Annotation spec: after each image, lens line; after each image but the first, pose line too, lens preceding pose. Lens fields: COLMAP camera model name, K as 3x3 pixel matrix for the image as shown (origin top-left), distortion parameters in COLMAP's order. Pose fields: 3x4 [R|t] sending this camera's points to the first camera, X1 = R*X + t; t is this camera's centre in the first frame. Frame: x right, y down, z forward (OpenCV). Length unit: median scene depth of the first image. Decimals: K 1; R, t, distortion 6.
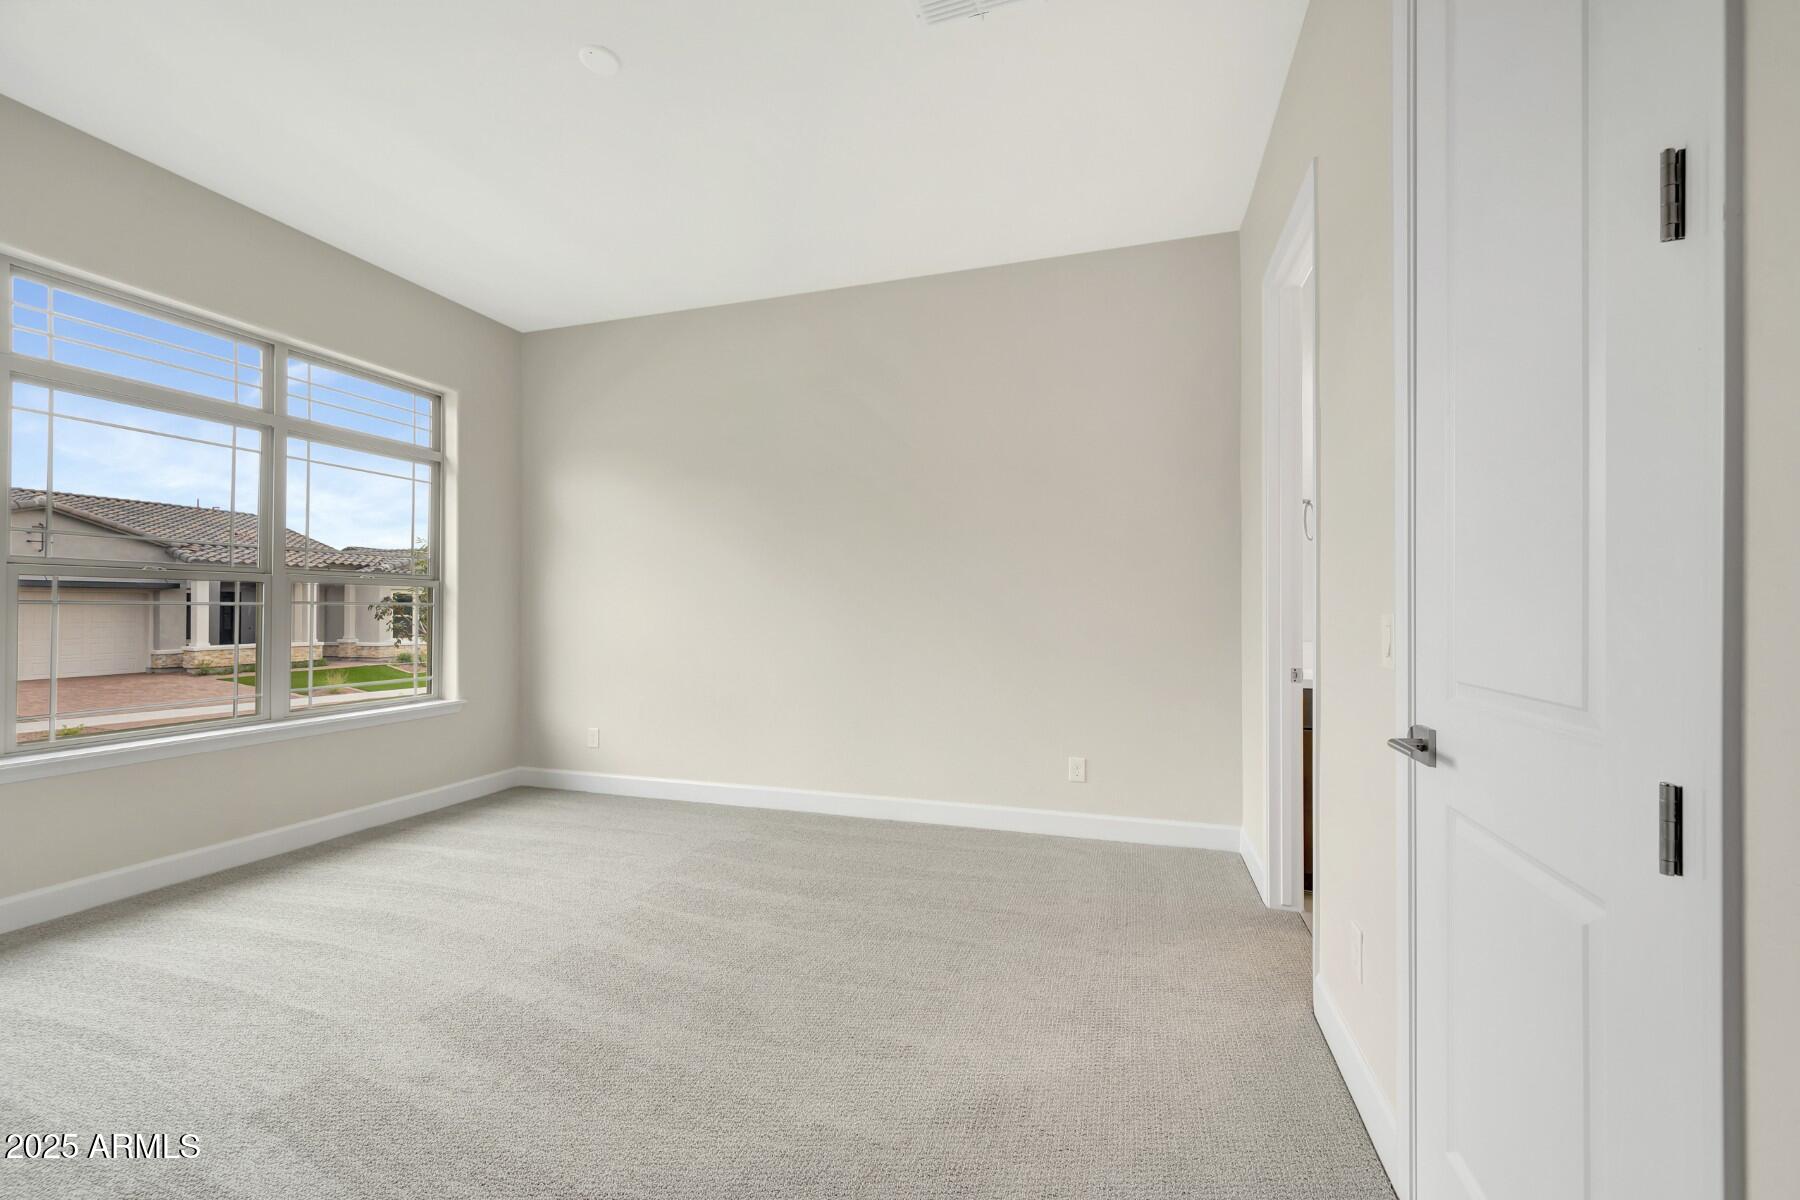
lens RADIAL K [[706.9, 0, 908.1], [0, 706.9, 608.7], [0, 0, 1]] dist [0.000513, 0.000785]
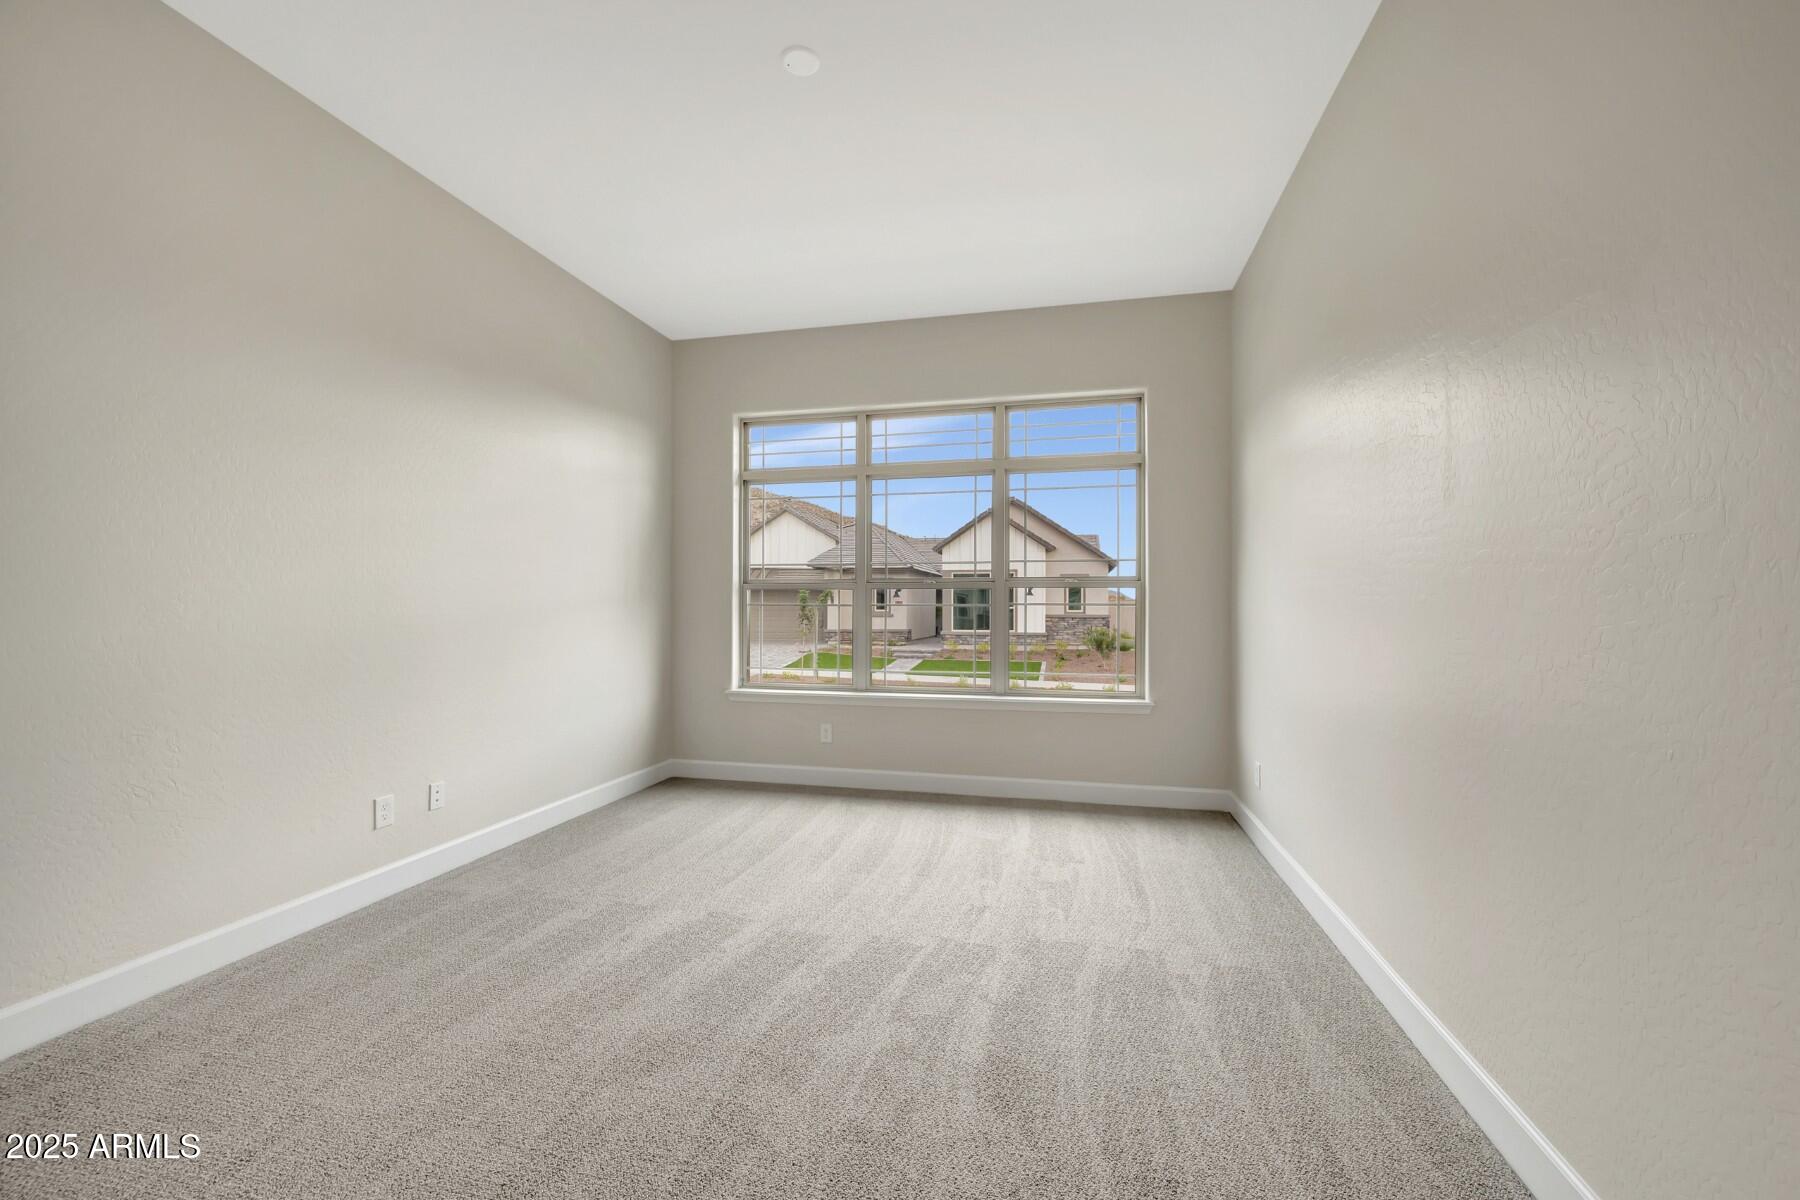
lens RADIAL K [[706.9, 0, 908.1], [0, 706.9, 608.7], [0, 0, 1]] dist [0.000513, 0.000785]
pose [[0.082913, -0.017690, -0.996400, 0.446091], [-0.008518, 0.999793, -0.018460, 0.028822], [0.996520, 0.010018, 0.082745, 0.861794]]
